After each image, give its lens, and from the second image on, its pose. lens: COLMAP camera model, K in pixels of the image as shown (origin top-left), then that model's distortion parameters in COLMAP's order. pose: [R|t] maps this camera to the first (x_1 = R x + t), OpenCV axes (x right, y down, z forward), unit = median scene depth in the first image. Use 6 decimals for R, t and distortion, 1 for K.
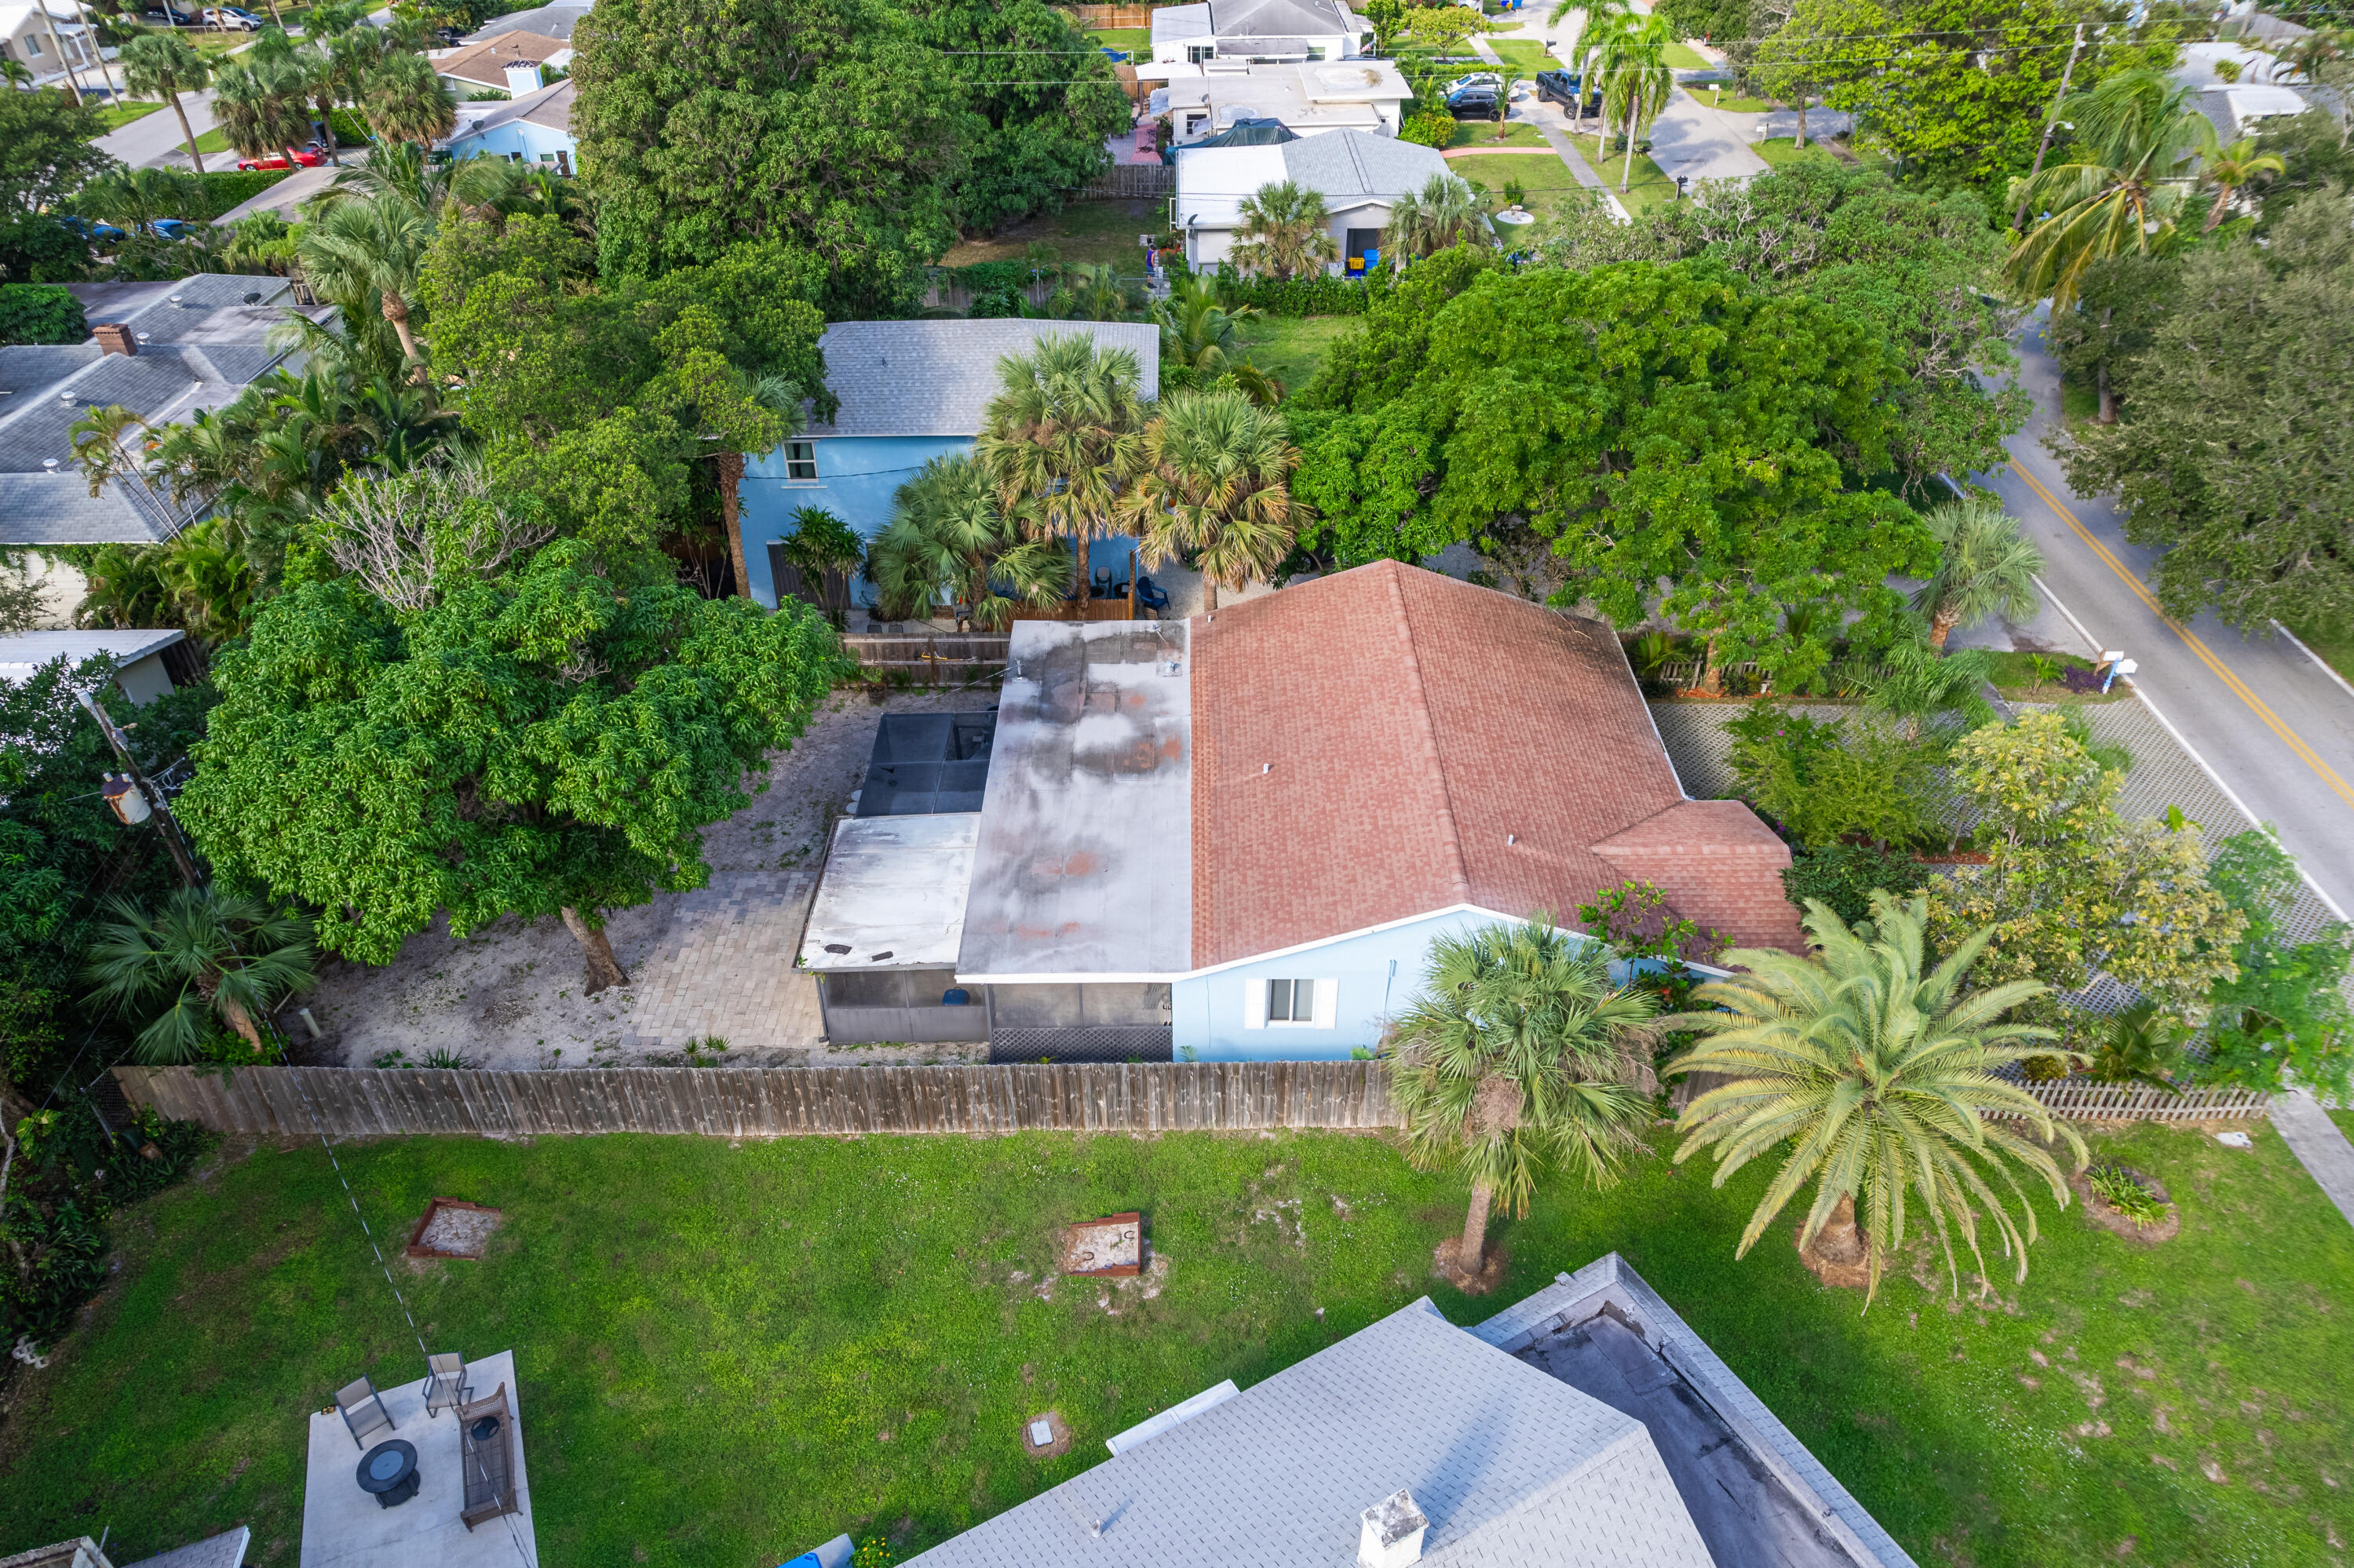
lens RADIAL K [[1517.4, 0, 1177.0], [0, 1517.4, 784.0], [0, 0, 1]] dist [-0.098118, 0.096552]
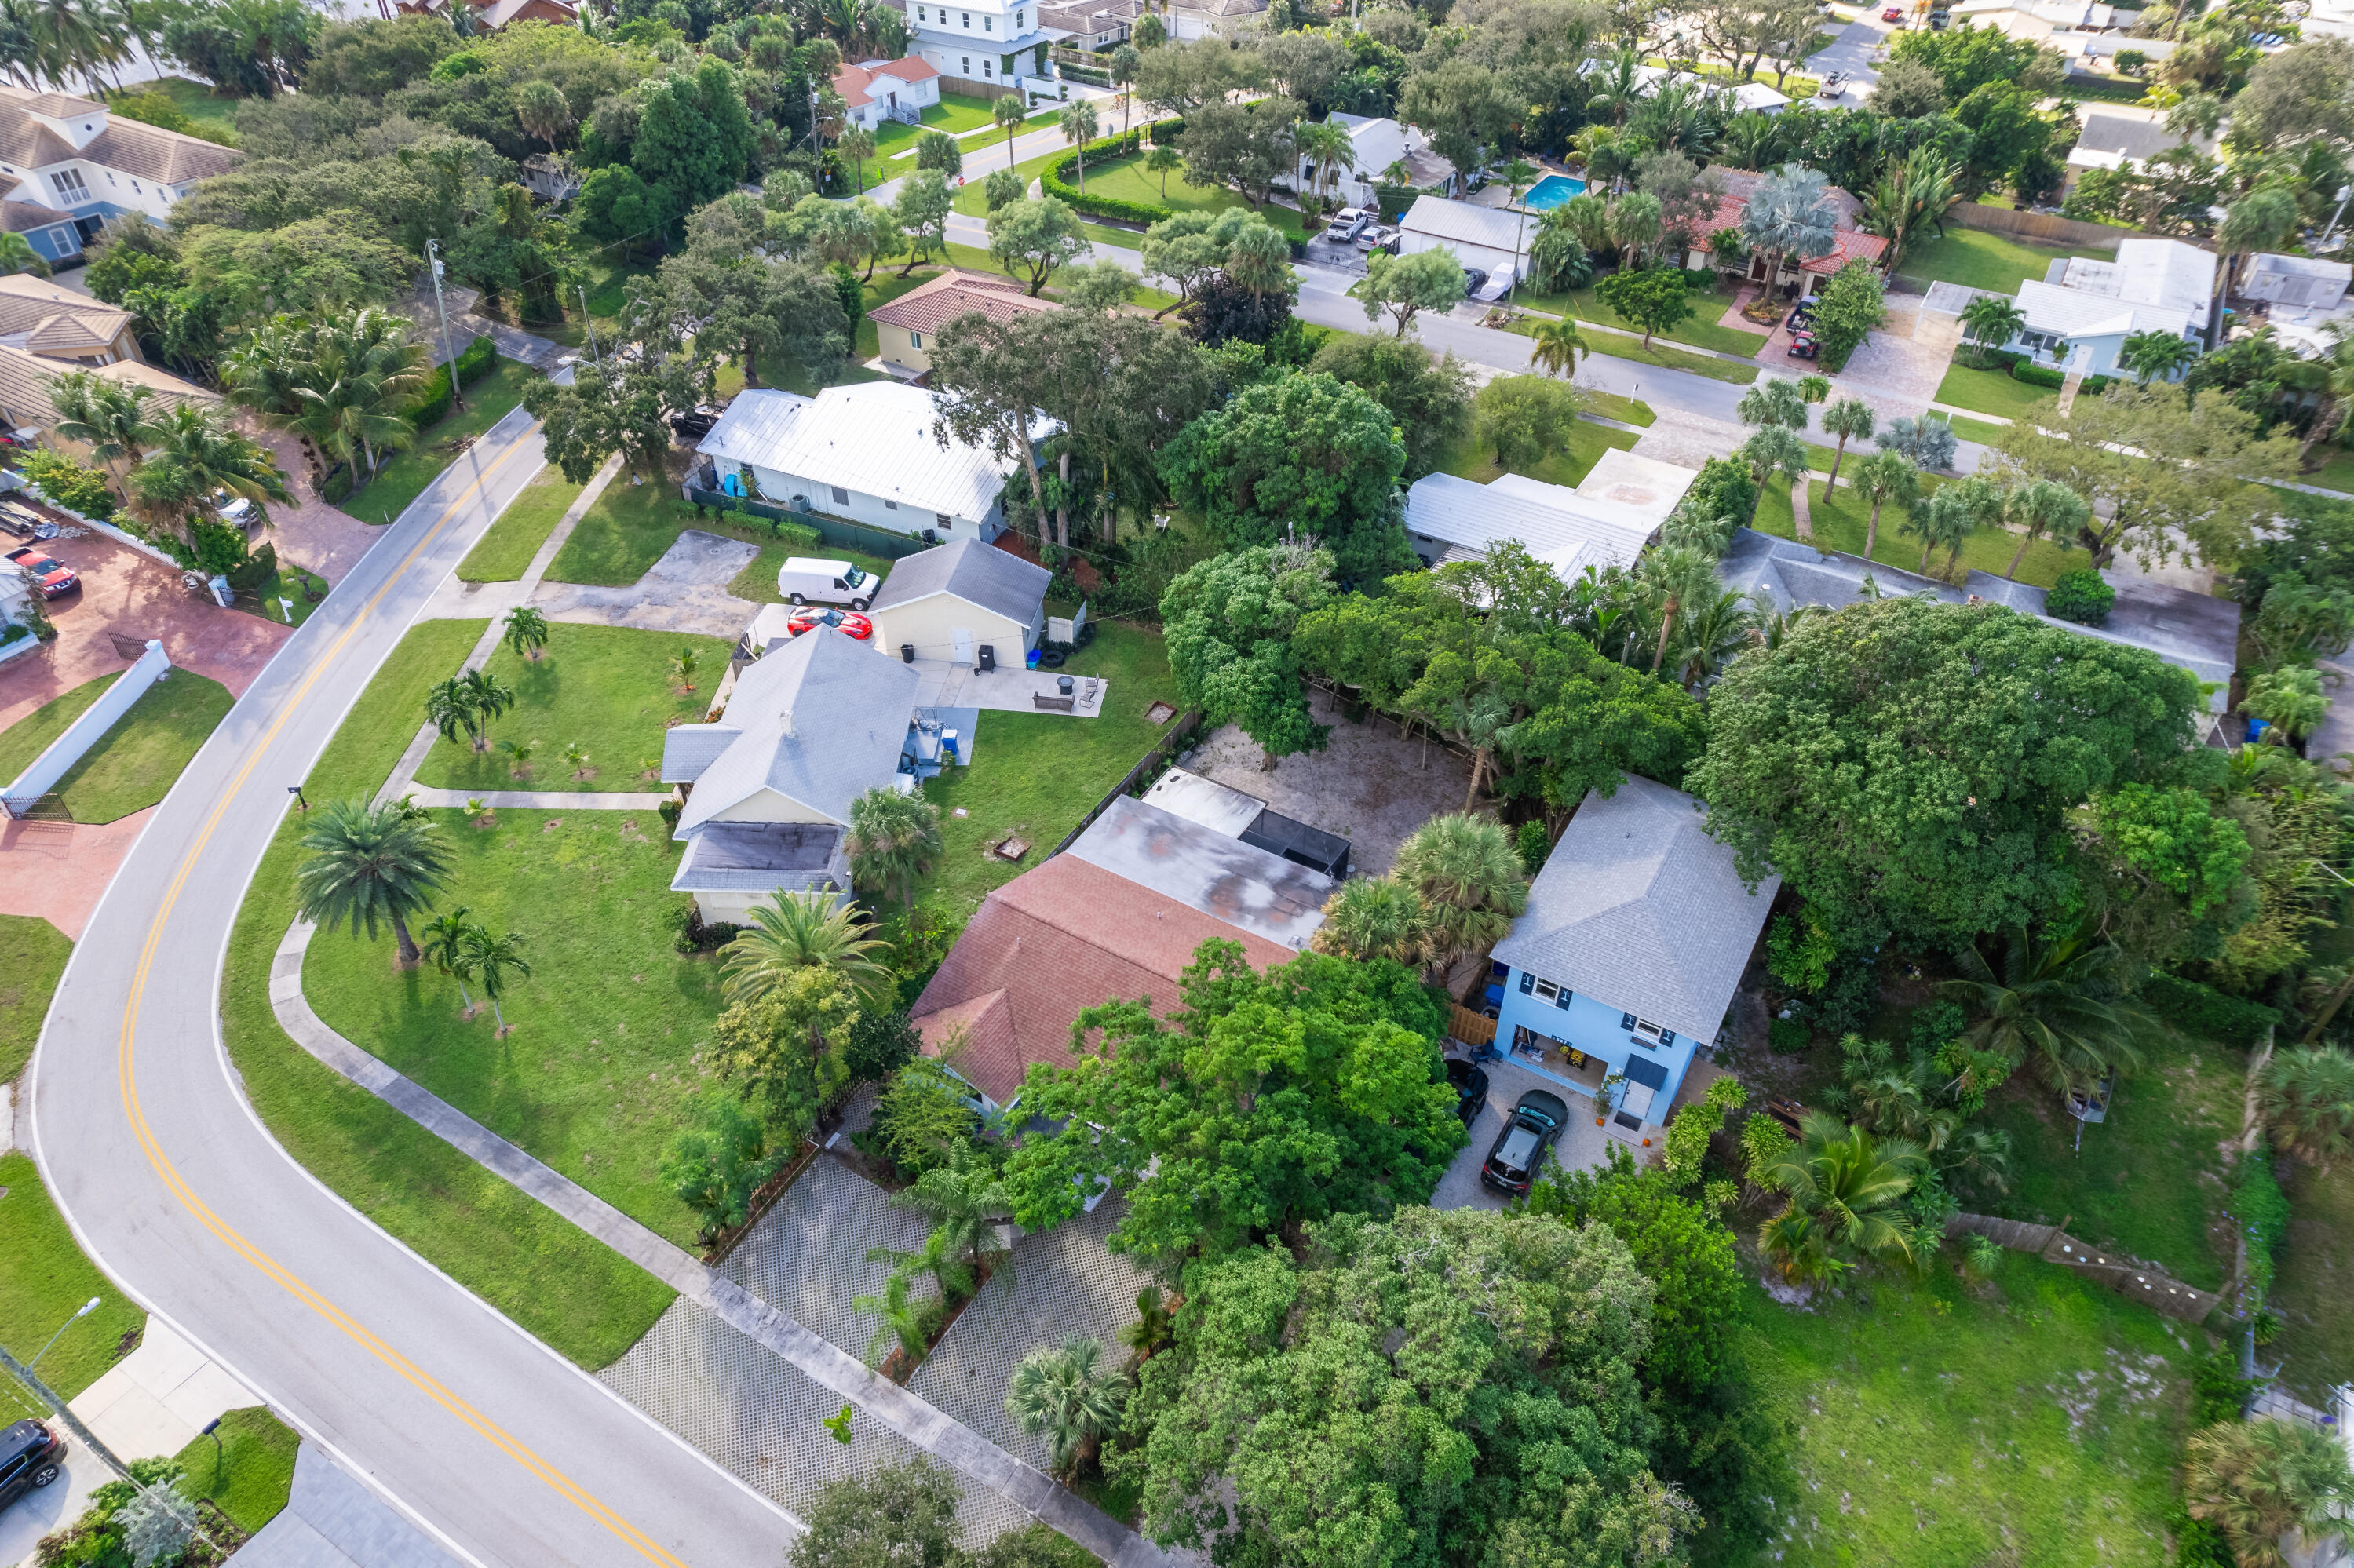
lens RADIAL K [[1517.4, 0, 1177.0], [0, 1517.4, 784.0], [0, 0, 1]] dist [-0.098118, 0.096552]
pose [[-0.511742, 0.563968, -0.648120, 1.148456], [-0.508004, 0.409747, 0.757654, -1.478715], [0.692858, 0.716971, 0.076813, 0.761836]]
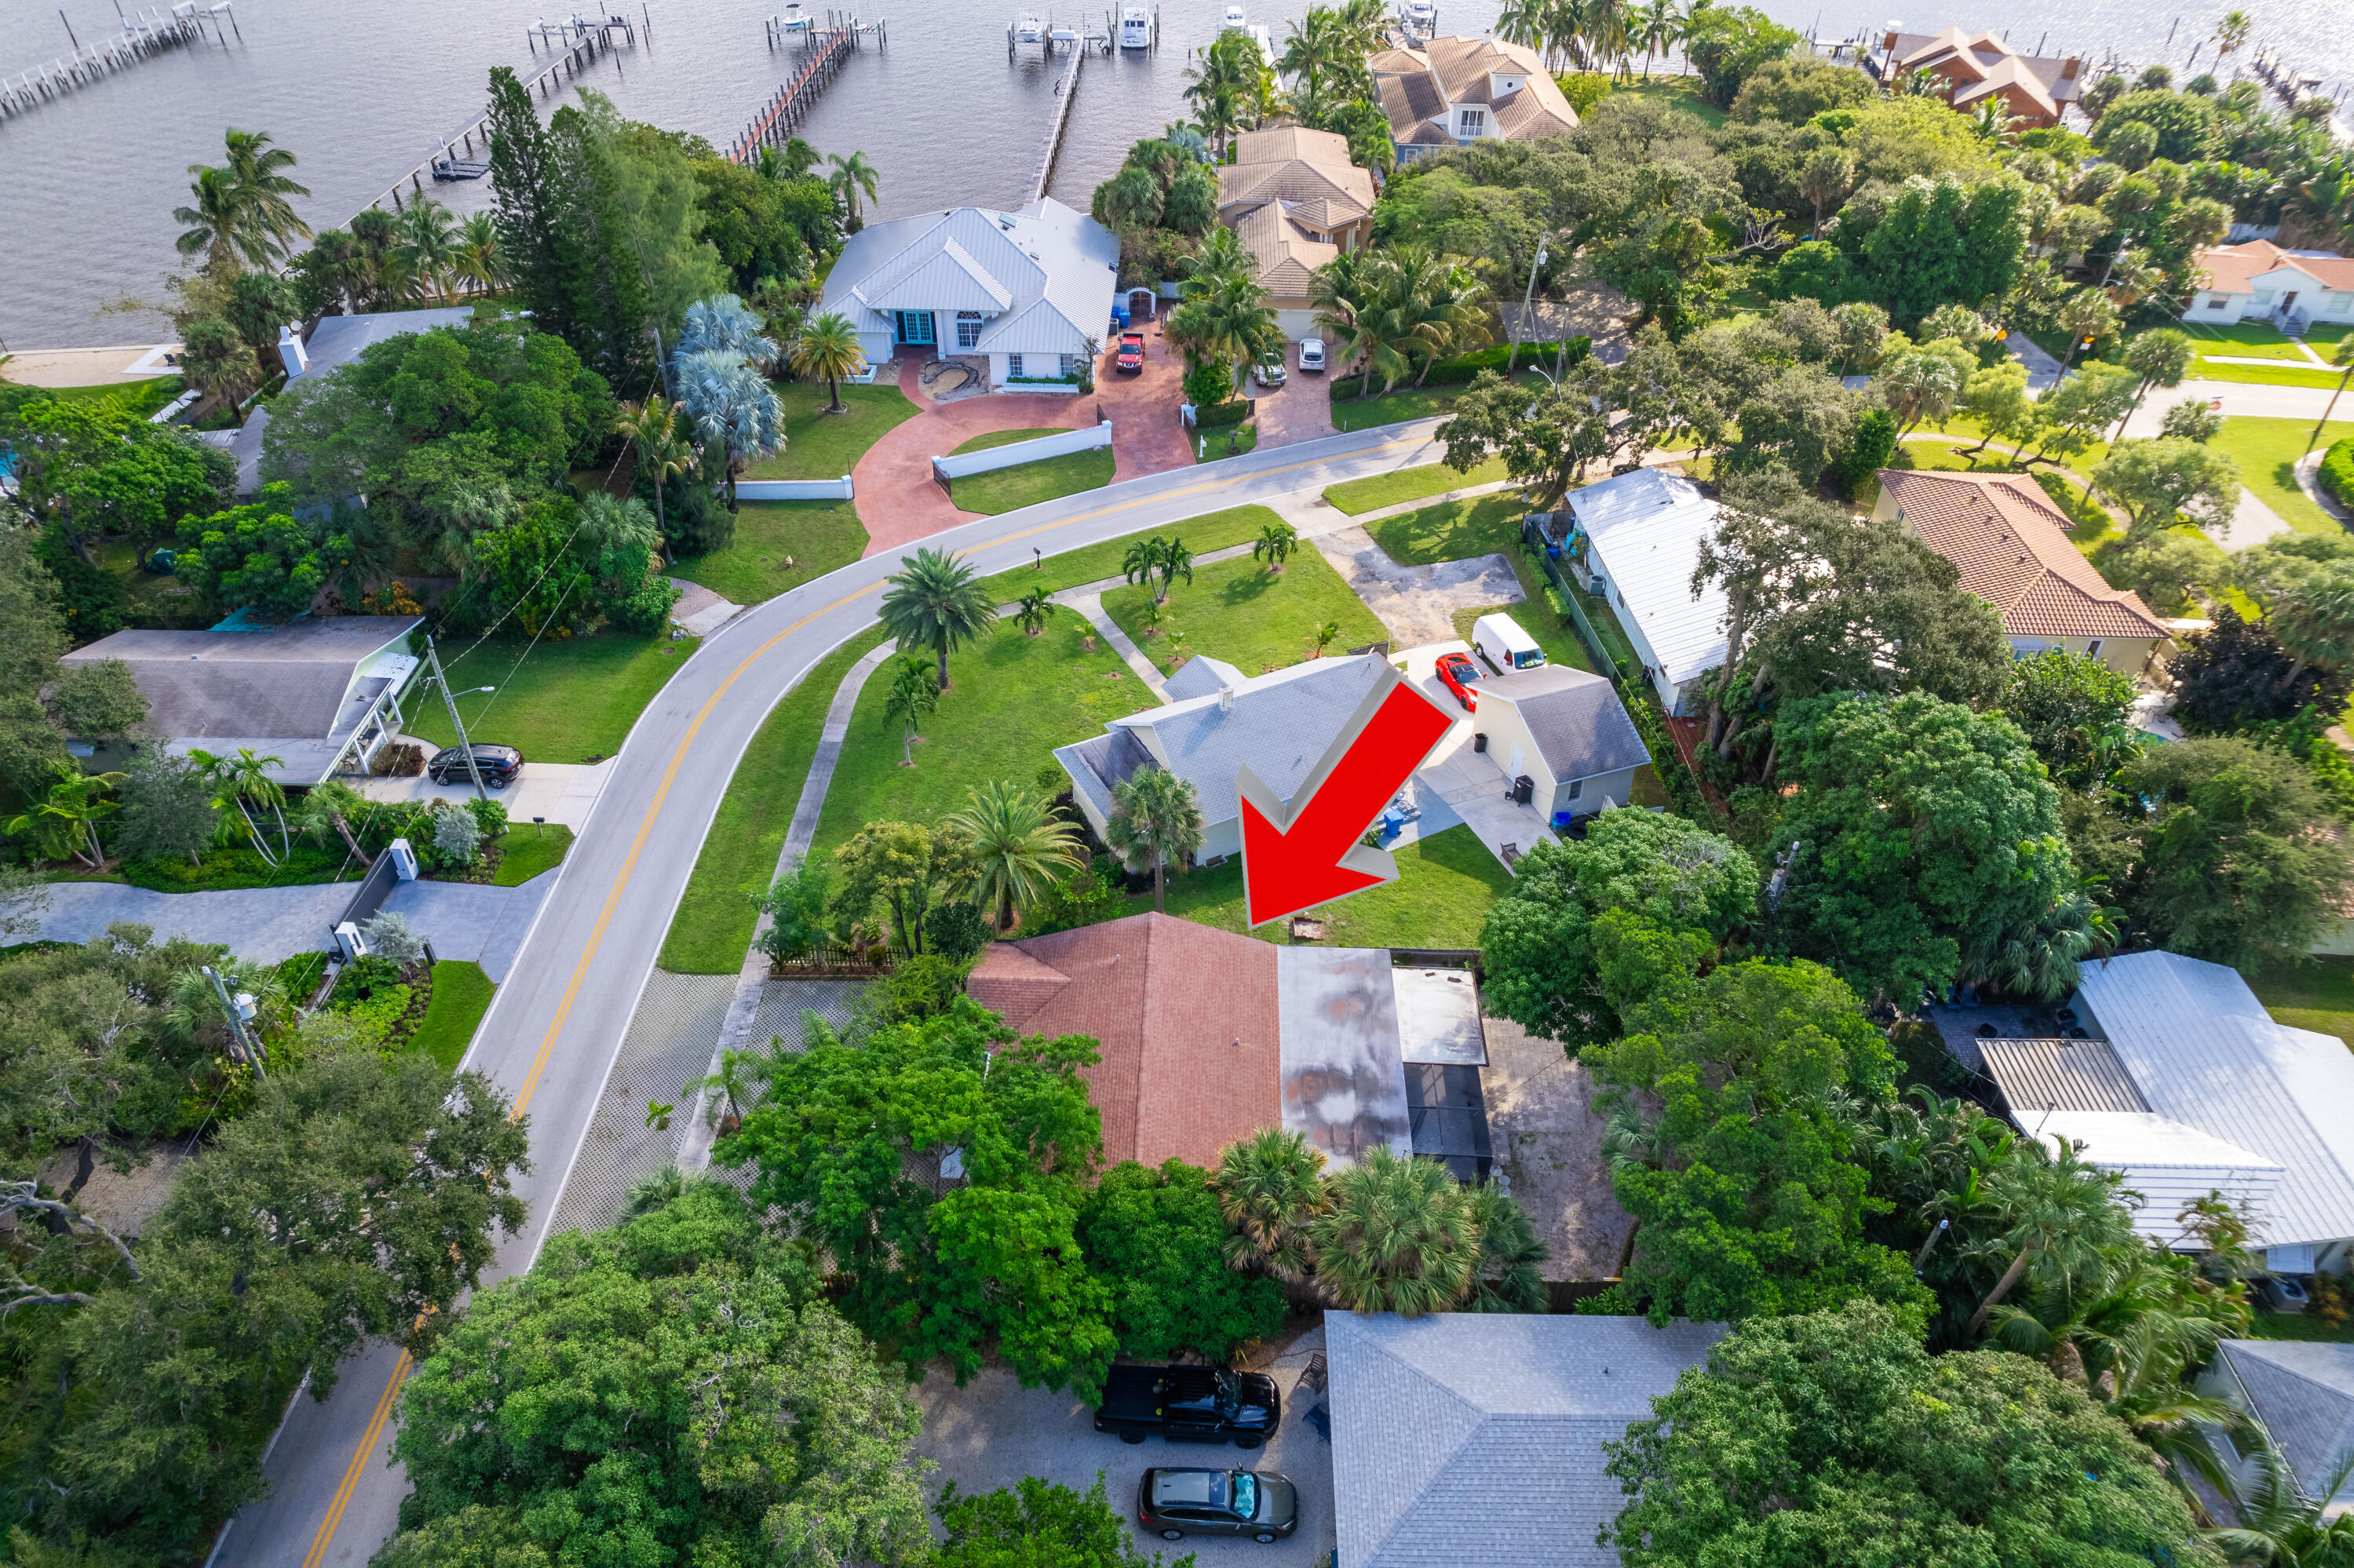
lens RADIAL K [[1517.4, 0, 1177.0], [0, 1517.4, 784.0], [0, 0, 1]] dist [-0.098118, 0.096552]
pose [[-0.999748, -0.006650, 0.021436, 0.092691], [0.019029, 0.255241, 0.966690, -1.746500], [-0.011900, 0.966855, -0.255050, 1.157910]]
